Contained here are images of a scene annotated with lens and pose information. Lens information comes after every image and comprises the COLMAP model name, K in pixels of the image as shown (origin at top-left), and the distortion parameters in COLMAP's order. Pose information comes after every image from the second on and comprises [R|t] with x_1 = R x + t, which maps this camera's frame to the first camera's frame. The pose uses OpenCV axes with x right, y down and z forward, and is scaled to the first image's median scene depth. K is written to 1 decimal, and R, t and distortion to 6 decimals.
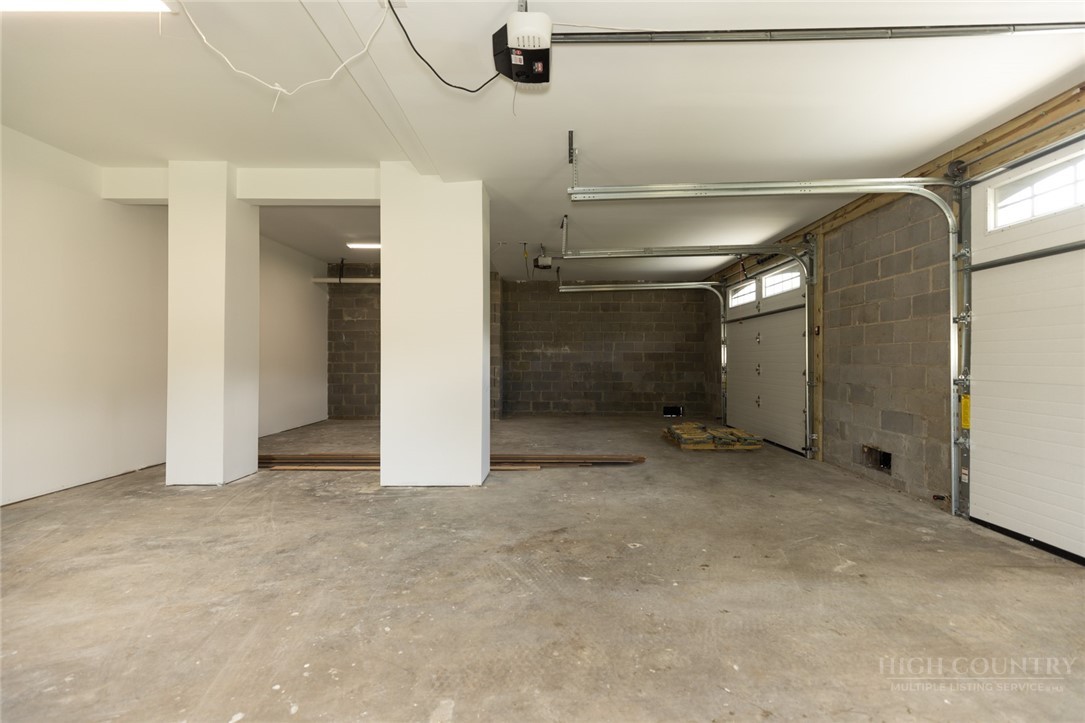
lens RADIAL K [[478.2, 0, 546.8], [0, 478.2, 355.7], [0, 0, 1]] dist [0.006112, -0.000249]
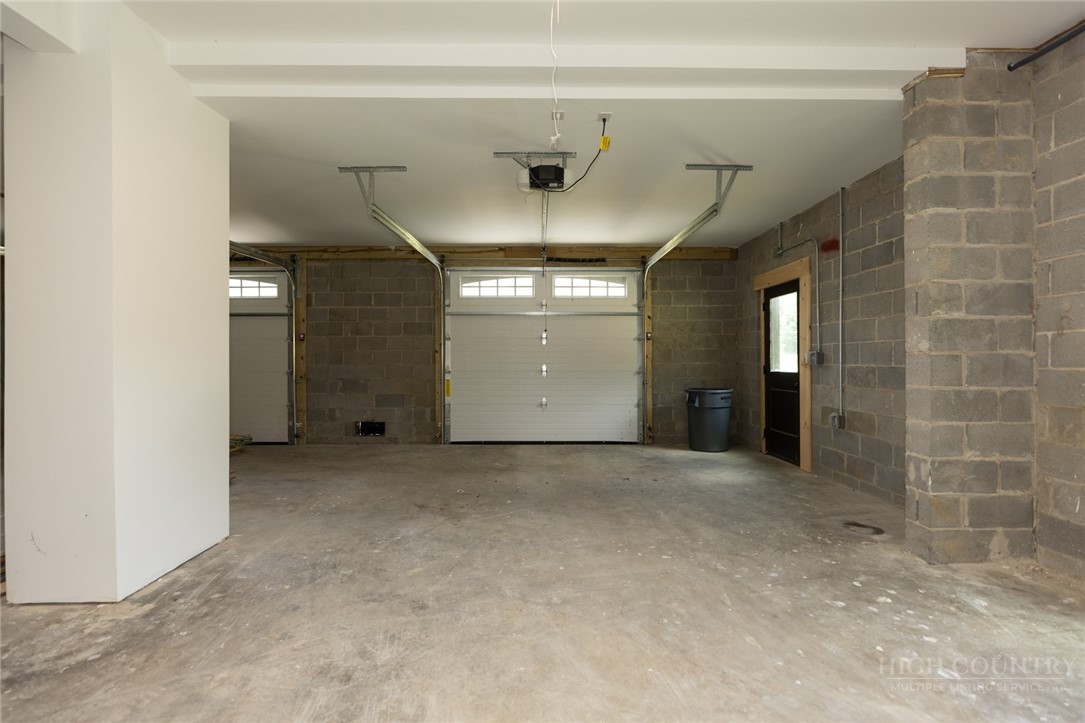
lens RADIAL K [[478.2, 0, 546.8], [0, 478.2, 355.7], [0, 0, 1]] dist [0.006112, -0.000249]
pose [[0.003168, 0.003407, 0.999989, -1.101951], [-0.005860, 0.999977, -0.003388, -0.008671], [-0.999978, -0.005849, 0.003188, 0.641591]]
